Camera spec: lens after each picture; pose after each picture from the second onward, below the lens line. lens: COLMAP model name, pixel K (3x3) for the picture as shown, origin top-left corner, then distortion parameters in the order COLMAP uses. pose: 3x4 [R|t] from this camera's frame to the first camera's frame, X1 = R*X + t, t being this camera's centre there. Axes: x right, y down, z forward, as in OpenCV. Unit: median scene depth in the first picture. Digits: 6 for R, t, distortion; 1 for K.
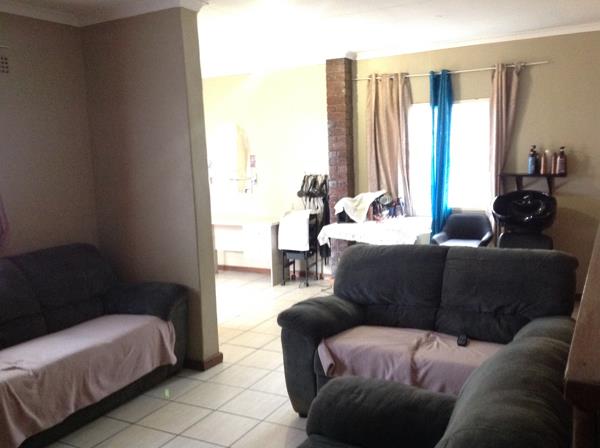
lens RADIAL K [[570.2, 0, 300.0], [0, 570.2, 224.0], [0, 0, 1]] dist [0.131902, -0.260430]
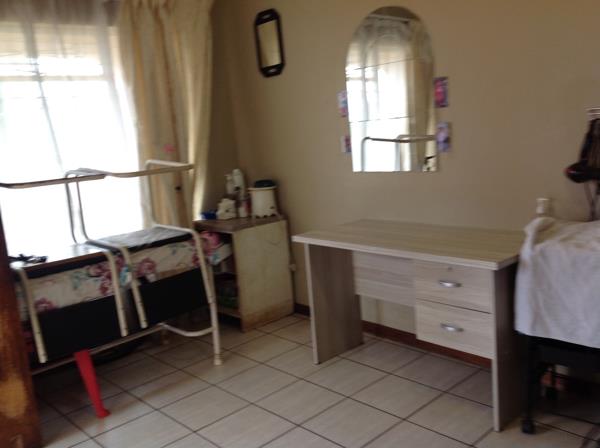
lens RADIAL K [[570.2, 0, 300.0], [0, 570.2, 224.0], [0, 0, 1]] dist [0.131902, -0.260430]
pose [[0.951949, 0.009686, -0.306103, -0.054567], [0.007782, 0.998412, 0.055796, -0.042524], [0.306157, -0.055497, 0.950362, 0.604173]]
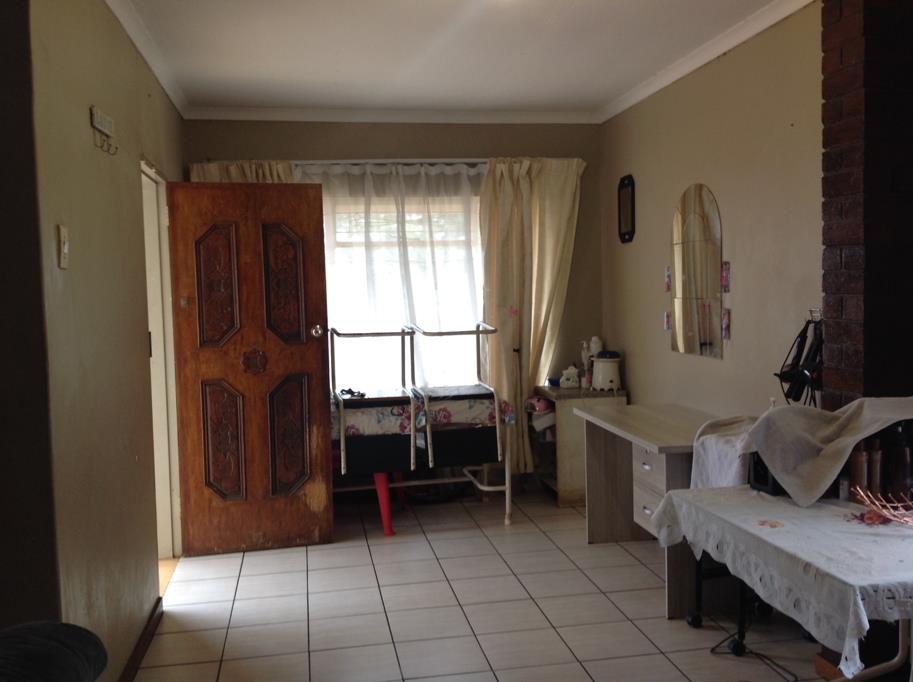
lens RADIAL K [[867.7, 0, 456.5], [0, 867.7, 341.0], [0, 0, 1]] dist [0.131902, -0.260430]
pose [[0.630090, 0.068640, -0.773483, 0.281089], [-0.097331, 0.995211, 0.009029, -0.058064], [0.770398, 0.069595, 0.633753, 0.514062]]
